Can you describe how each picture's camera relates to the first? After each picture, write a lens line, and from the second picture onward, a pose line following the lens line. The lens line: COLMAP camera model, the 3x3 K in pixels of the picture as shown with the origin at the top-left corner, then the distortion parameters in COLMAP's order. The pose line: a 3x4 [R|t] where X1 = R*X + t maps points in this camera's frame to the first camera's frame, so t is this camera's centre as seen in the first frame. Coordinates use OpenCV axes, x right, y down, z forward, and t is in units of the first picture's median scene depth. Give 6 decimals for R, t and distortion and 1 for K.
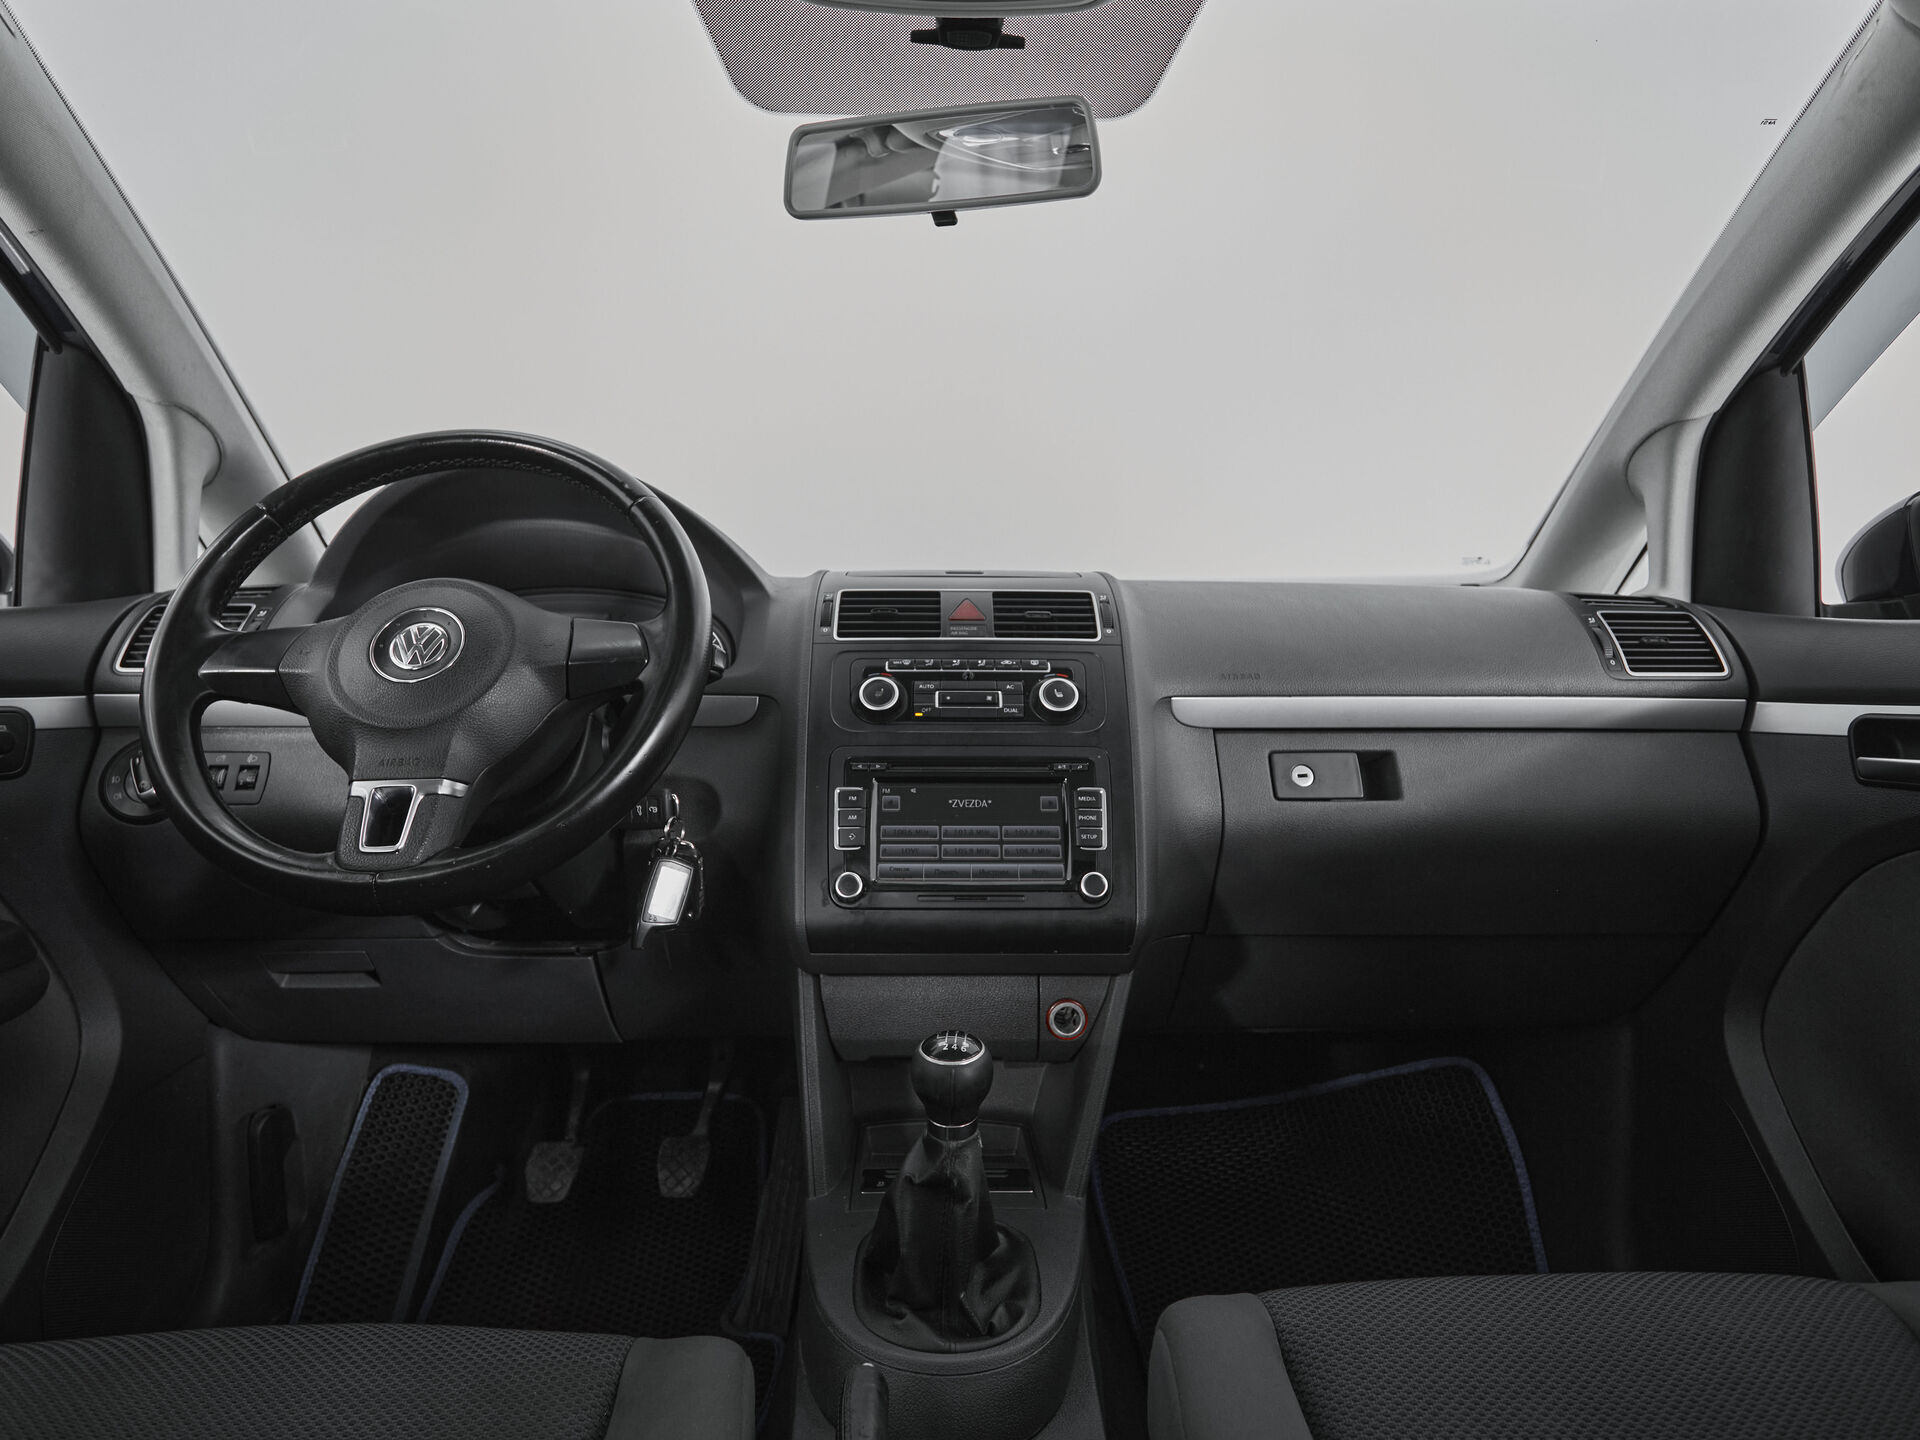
lens RADIAL K [[1067.0, 0, 951.0], [0, 1067.0, 696.2], [0, 0, 1]] dist [-0.003354, -0.005205]
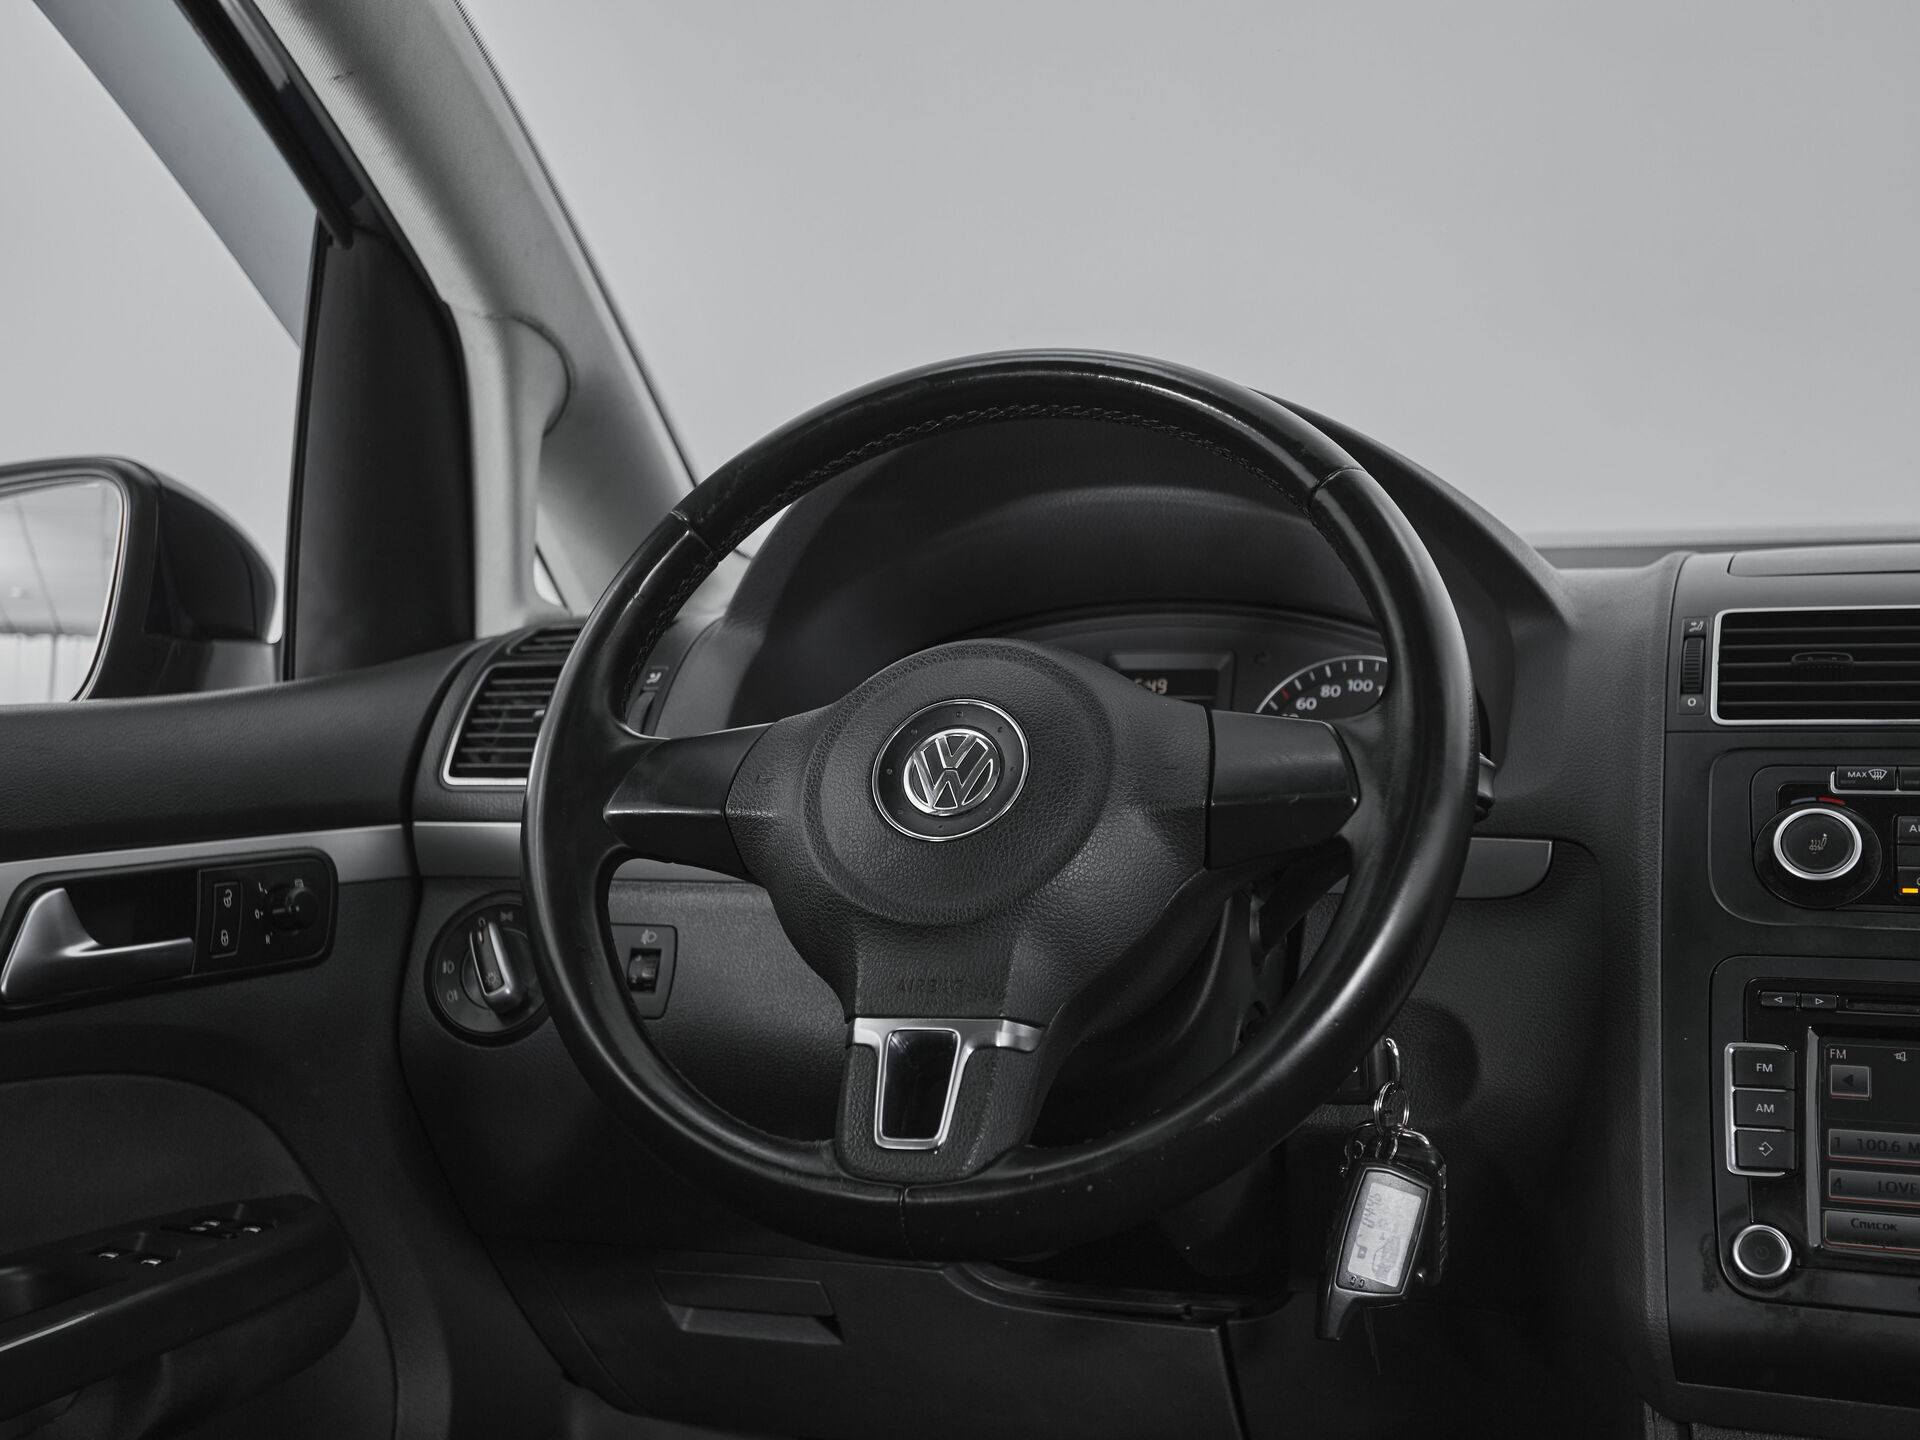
lens RADIAL K [[2342.7, 0, 942.2], [0, 2342.7, 727.4], [0, 0, 1]] dist [0.035624, 0.000000]
pose [[0.929495, -0.000498, -0.368834, -0.042407], [0.008137, 0.999783, 0.019155, -0.076120], [0.368745, -0.020806, 0.929298, -0.113041]]
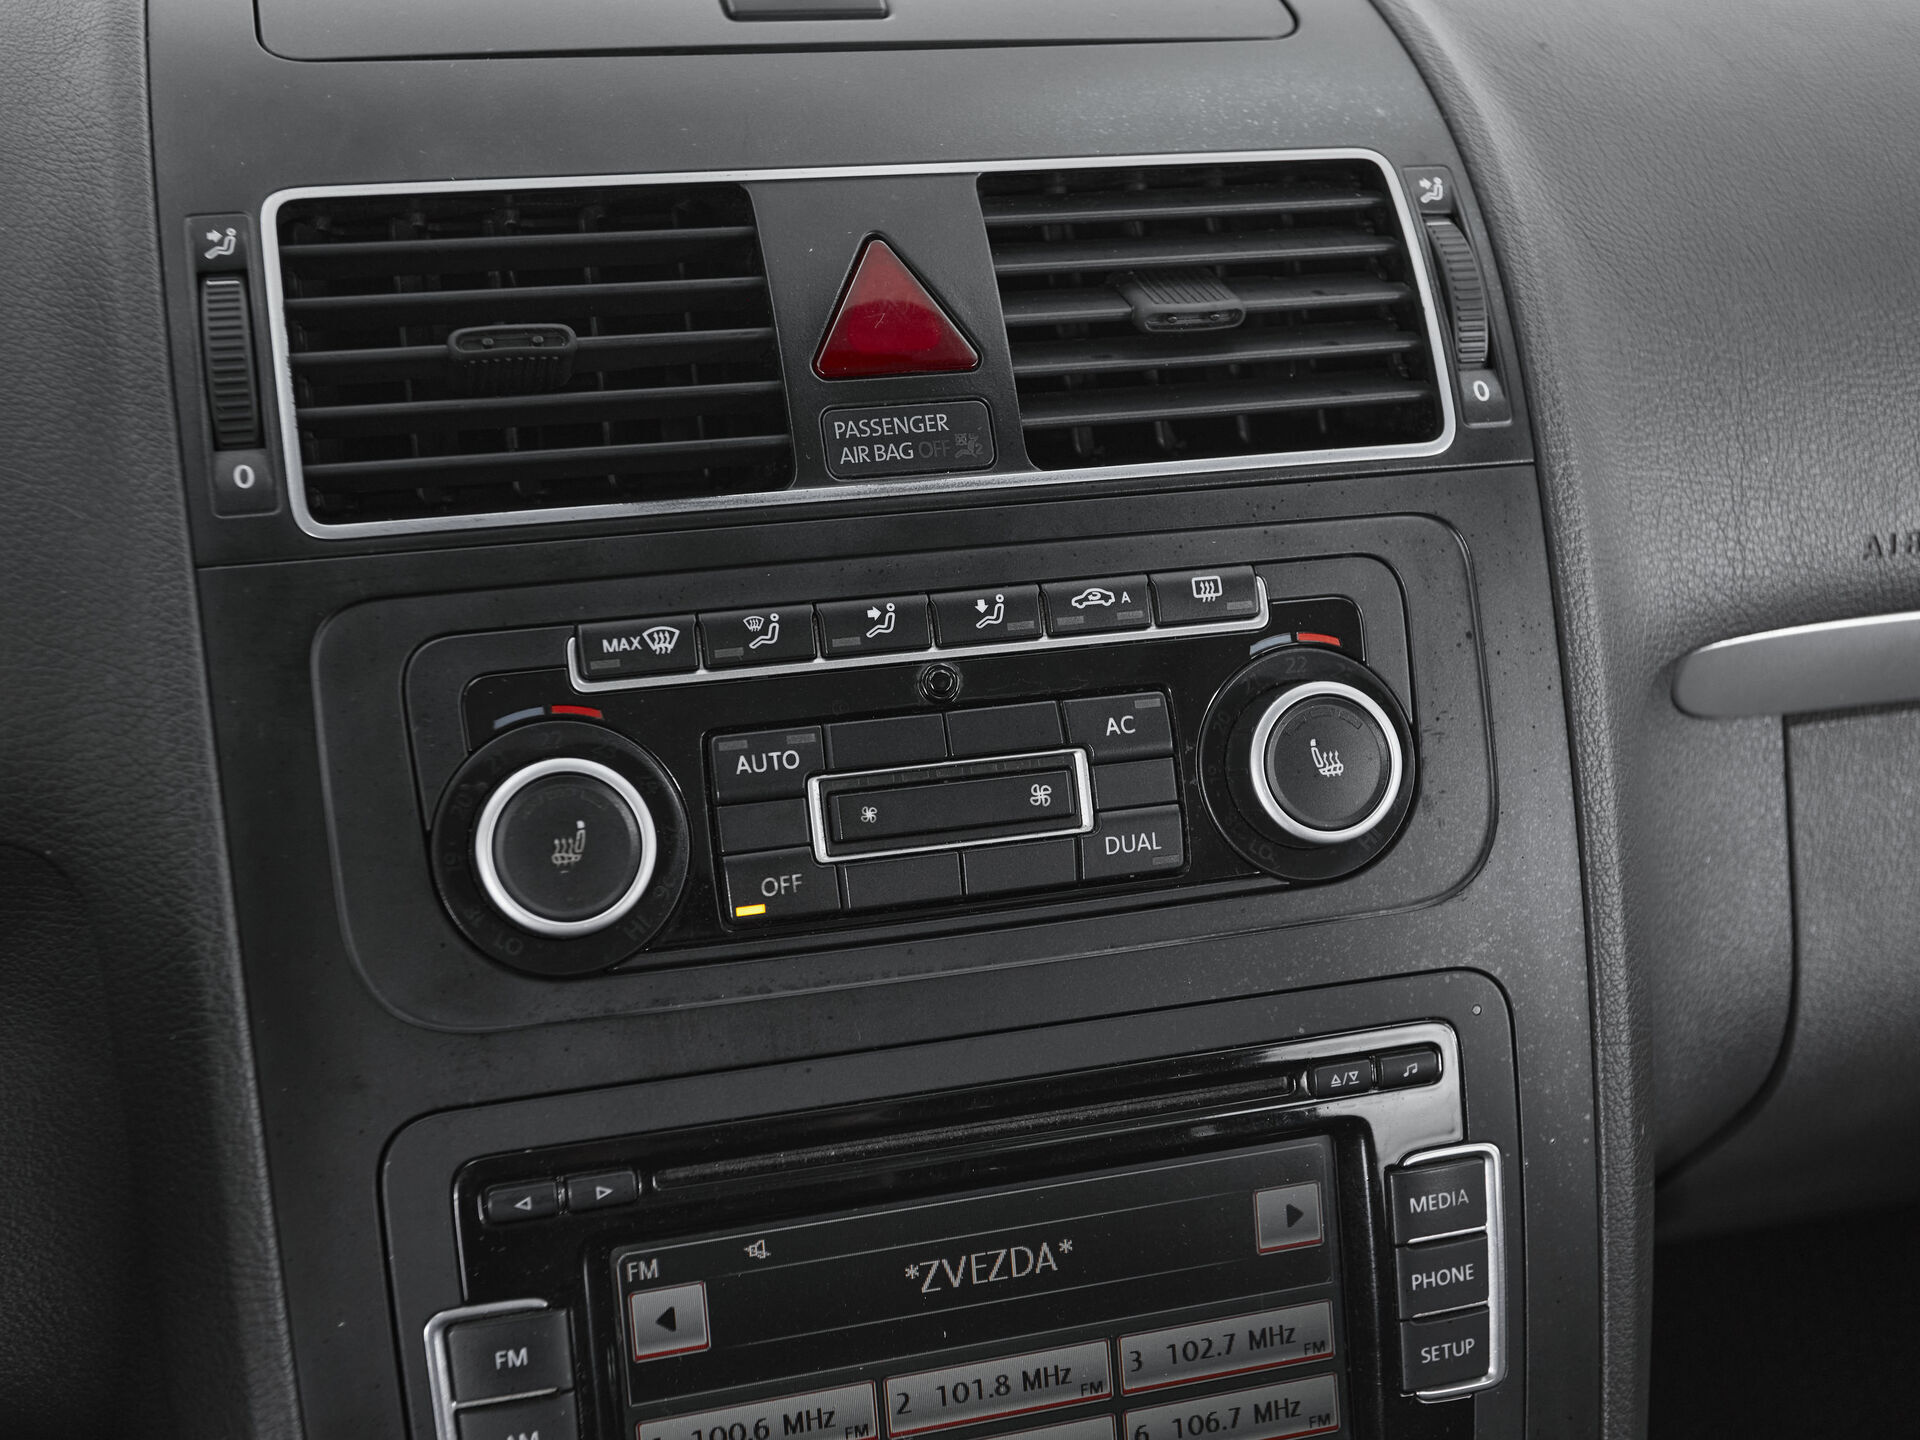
lens RADIAL K [[2342.7, 0, 954.0], [0, 2342.7, 723.0], [0, 0, 1]] dist [0.035624, 0.000000]
pose [[0.966002, -0.093505, 0.241034, -0.102624], [-0.036831, 0.873026, 0.486282, -0.256243], [-0.255899, -0.478626, 0.839900, 0.578156]]
